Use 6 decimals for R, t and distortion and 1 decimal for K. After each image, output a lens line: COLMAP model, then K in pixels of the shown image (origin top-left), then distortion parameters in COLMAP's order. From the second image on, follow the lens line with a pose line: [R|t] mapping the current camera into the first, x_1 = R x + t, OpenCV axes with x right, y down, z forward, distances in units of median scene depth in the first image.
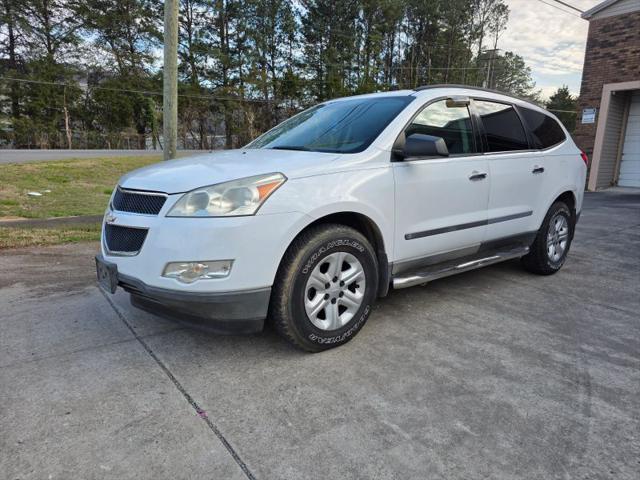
lens RADIAL K [[429.1, 0, 324.7], [0, 429.1, 241.2], [0, 0, 1]] dist [0.057151, -0.043851]
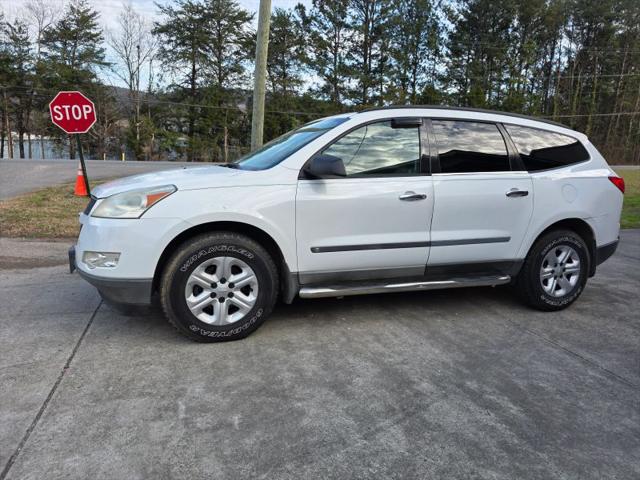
lens RADIAL K [[428.3, 0, 318.9], [0, 428.3, 238.1], [0, 0, 1]] dist [0.048724, -0.038623]
pose [[0.941515, 0.073646, -0.328824, 0.354459], [-0.086404, 0.995963, -0.024335, -0.009492], [0.325704, 0.051323, 0.944078, 0.005464]]
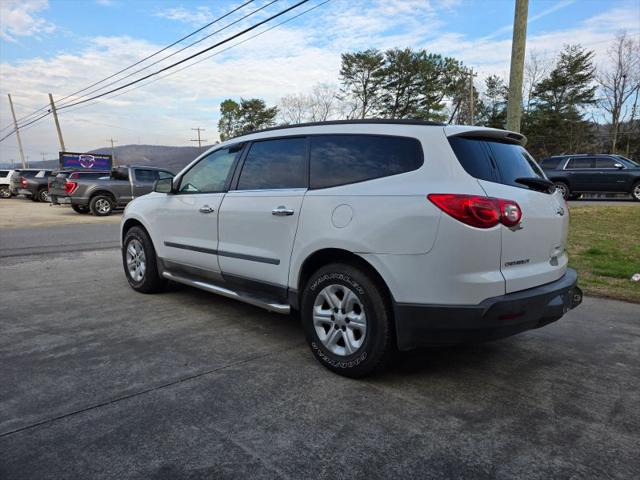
lens RADIAL K [[423.7, 0, 326.8], [0, 423.7, 239.9], [0, 0, 1]] dist [0.049800, -0.039194]
pose [[0.142066, 0.101803, -0.984608, 1.140945], [-0.213254, 0.974487, 0.069986, -0.163044], [0.966613, 0.200029, 0.160151, 0.848115]]
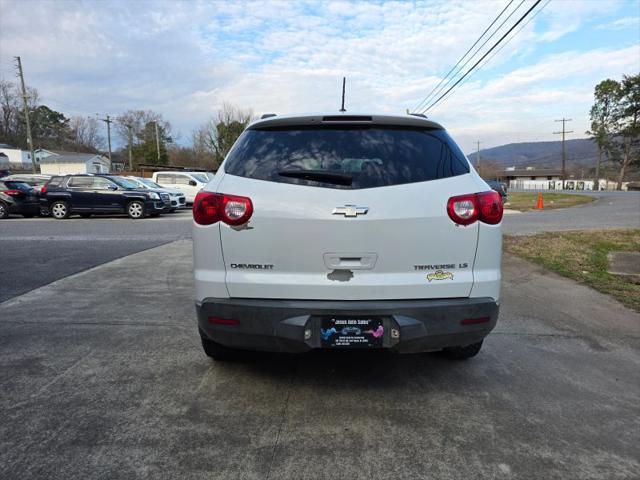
lens RADIAL K [[427.3, 0, 323.5], [0, 427.3, 241.4], [0, 0, 1]] dist [0.050719, -0.038375]
pose [[-0.627910, 0.084510, -0.773684, 0.960795], [-0.163411, 0.957613, 0.237223, -0.306076], [0.760937, 0.275383, -0.587485, 1.525076]]
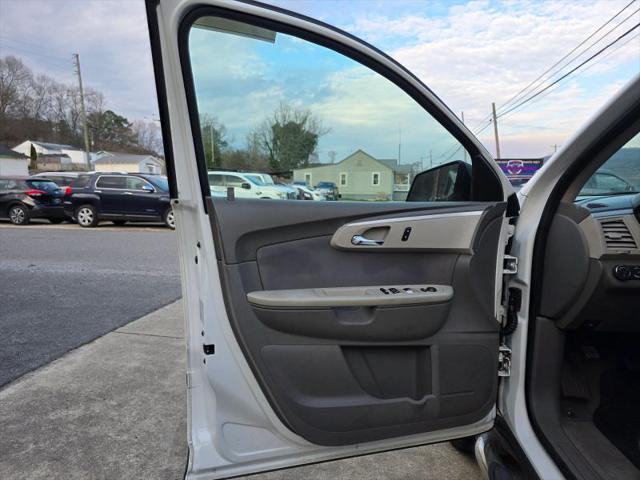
lens RADIAL K [[435.3, 0, 311.3], [0, 435.3, 242.4], [0, 0, 1]] dist [0.065774, -0.048963]
pose [[-0.732325, 0.052510, -0.678928, 0.441370], [-0.161851, 0.955028, 0.248445, -0.153481], [0.661441, 0.291828, -0.690892, 0.764322]]
